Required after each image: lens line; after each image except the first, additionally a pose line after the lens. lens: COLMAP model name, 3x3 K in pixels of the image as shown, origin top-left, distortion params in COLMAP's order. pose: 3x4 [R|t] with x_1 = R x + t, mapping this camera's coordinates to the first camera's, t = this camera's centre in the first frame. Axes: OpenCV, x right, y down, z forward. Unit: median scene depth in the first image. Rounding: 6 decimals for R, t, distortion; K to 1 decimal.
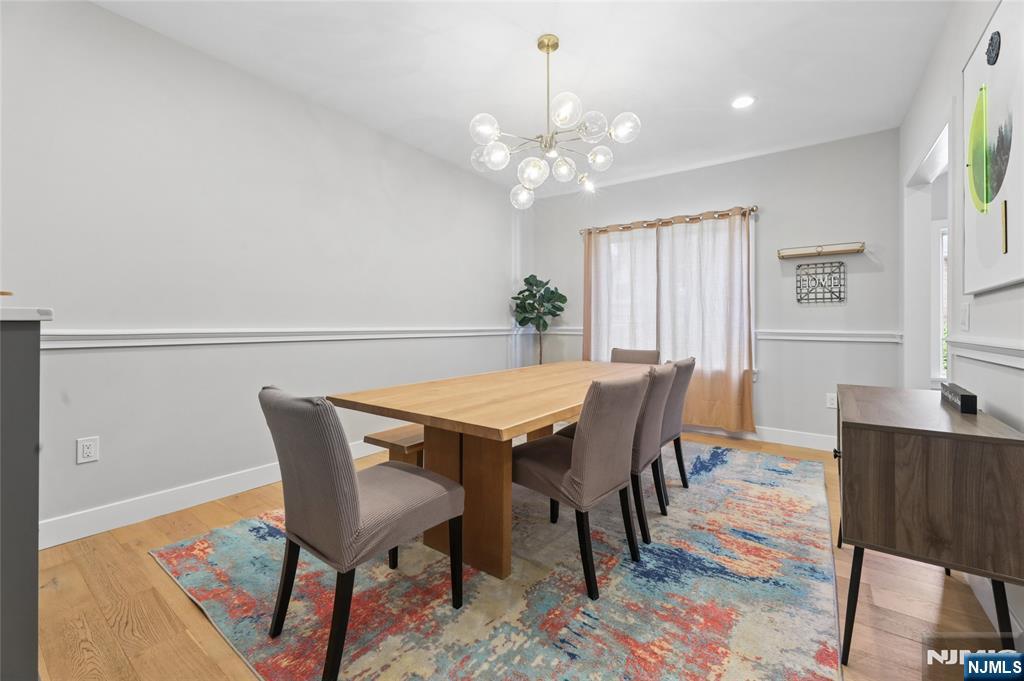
lens RADIAL K [[414.0, 0, 515.6], [0, 414.0, 319.7], [0, 0, 1]] dist [-0.001249, -0.000742]
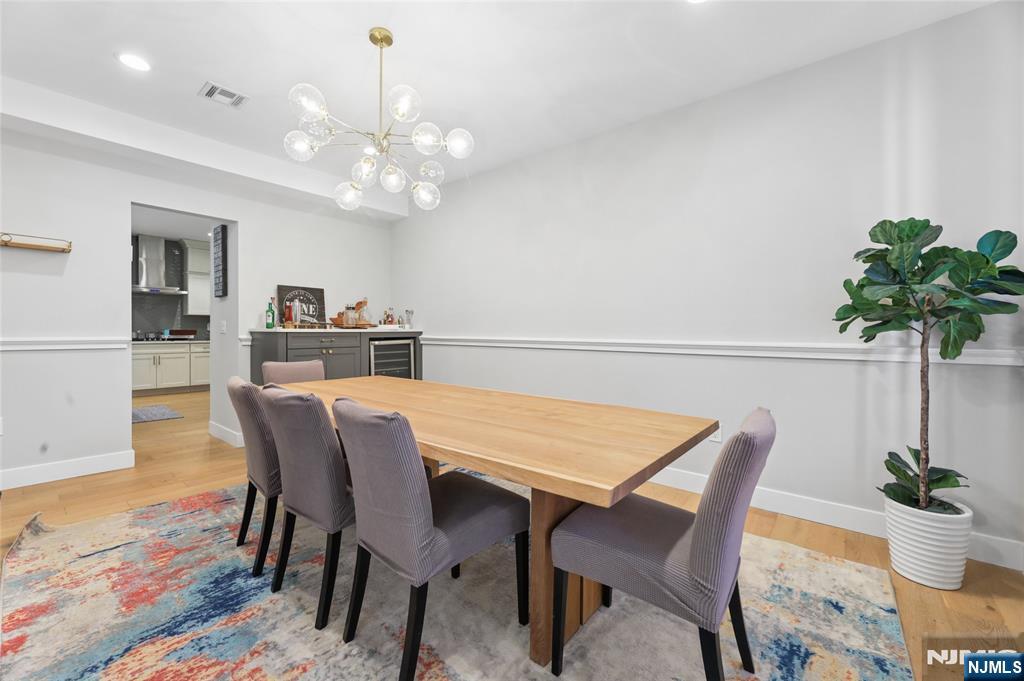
lens RADIAL K [[414.0, 0, 512.0], [0, 414.0, 338.8], [0, 0, 1]] dist [-0.001249, -0.000742]
pose [[-0.063274, 0.009291, -0.997953, 1.258053], [0.001657, 0.999956, 0.009204, 0.016400], [0.997995, -0.001072, -0.063287, 1.713078]]
